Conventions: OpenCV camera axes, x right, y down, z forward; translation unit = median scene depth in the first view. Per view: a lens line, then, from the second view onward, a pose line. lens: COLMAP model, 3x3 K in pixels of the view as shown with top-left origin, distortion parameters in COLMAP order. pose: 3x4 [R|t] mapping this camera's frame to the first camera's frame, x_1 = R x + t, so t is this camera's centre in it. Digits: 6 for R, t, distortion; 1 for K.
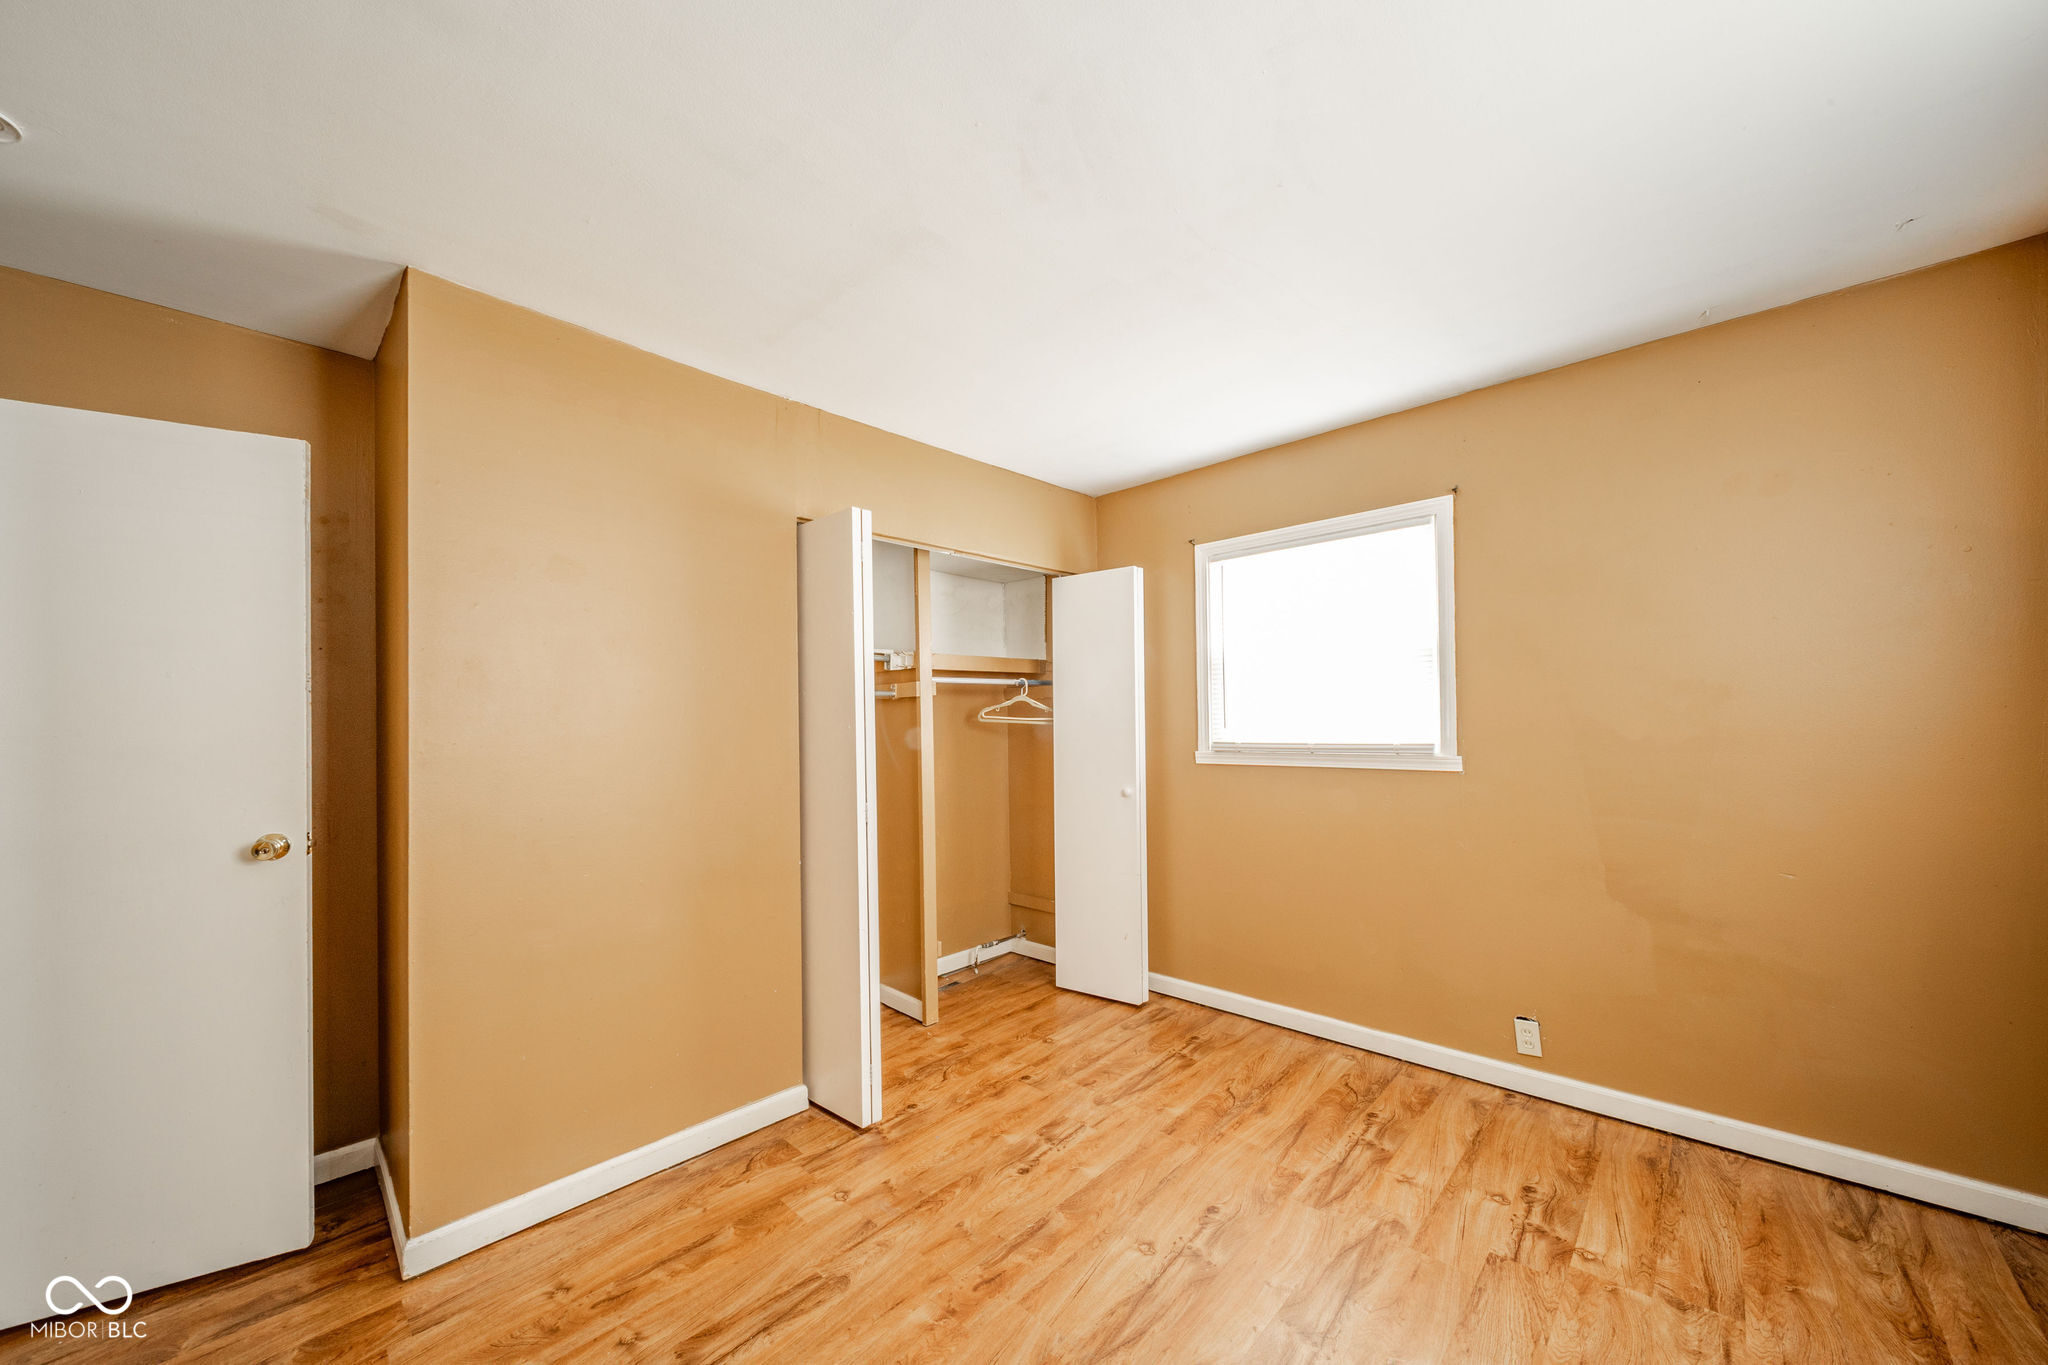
lens RADIAL K [[760.9, 0, 1046.0], [0, 760.9, 704.5], [0, 0, 1]] dist [0.000597, -0.000265]
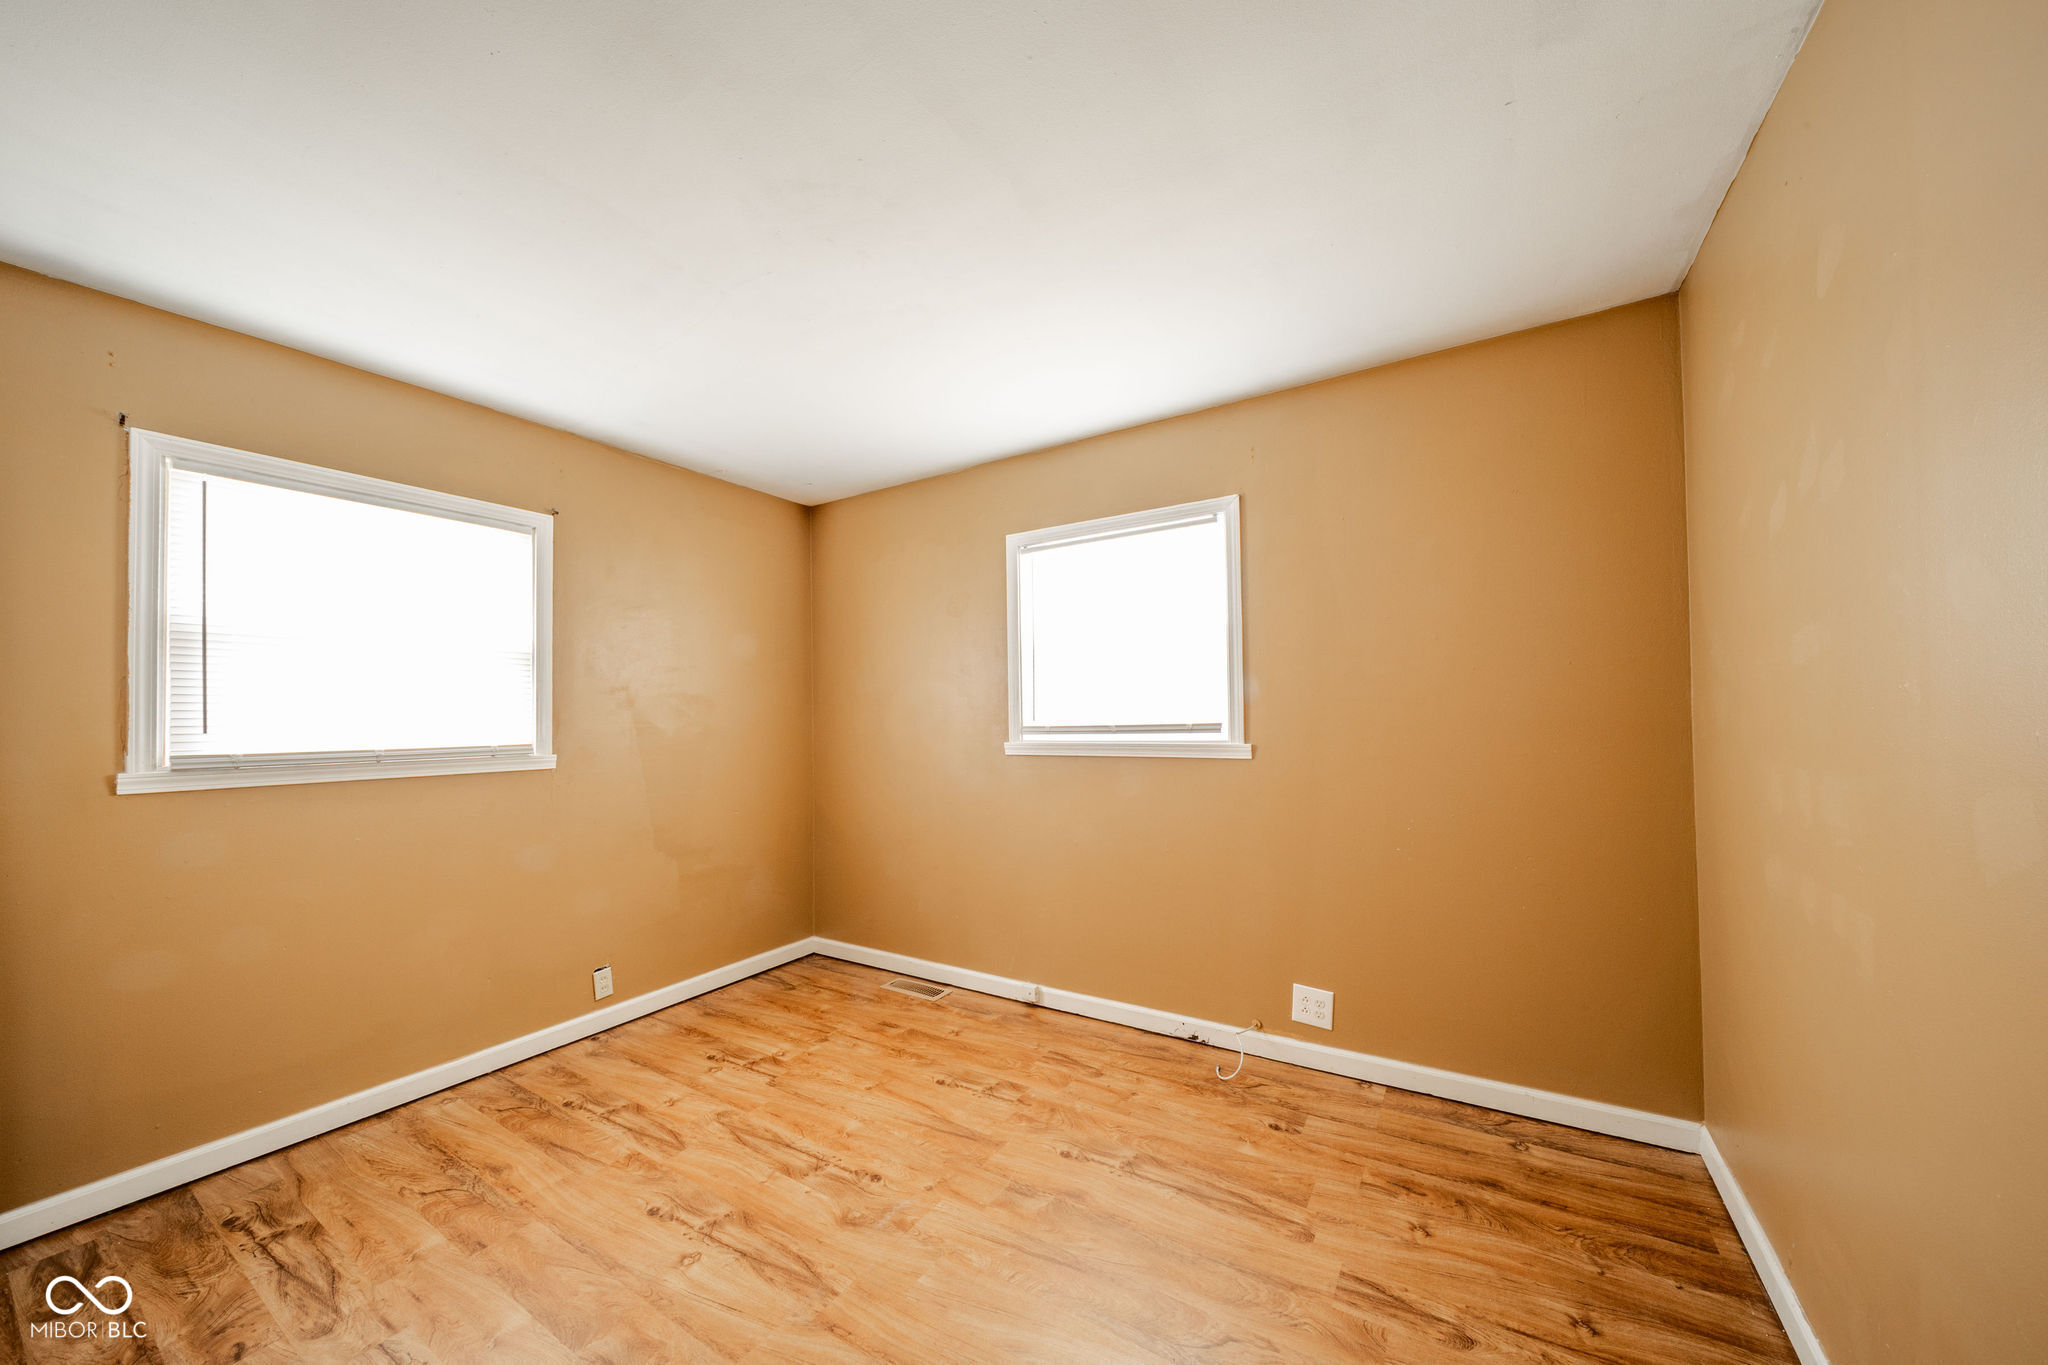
lens RADIAL K [[729.8, 0, 1029.2], [0, 729.8, 686.3], [0, 0, 1]] dist [0.001415, 0.000018]
pose [[-0.196481, 0.057781, 0.978804, -0.717133], [-0.008328, 0.998128, -0.060594, 0.032112], [-0.980472, -0.020057, -0.195631, 0.613442]]
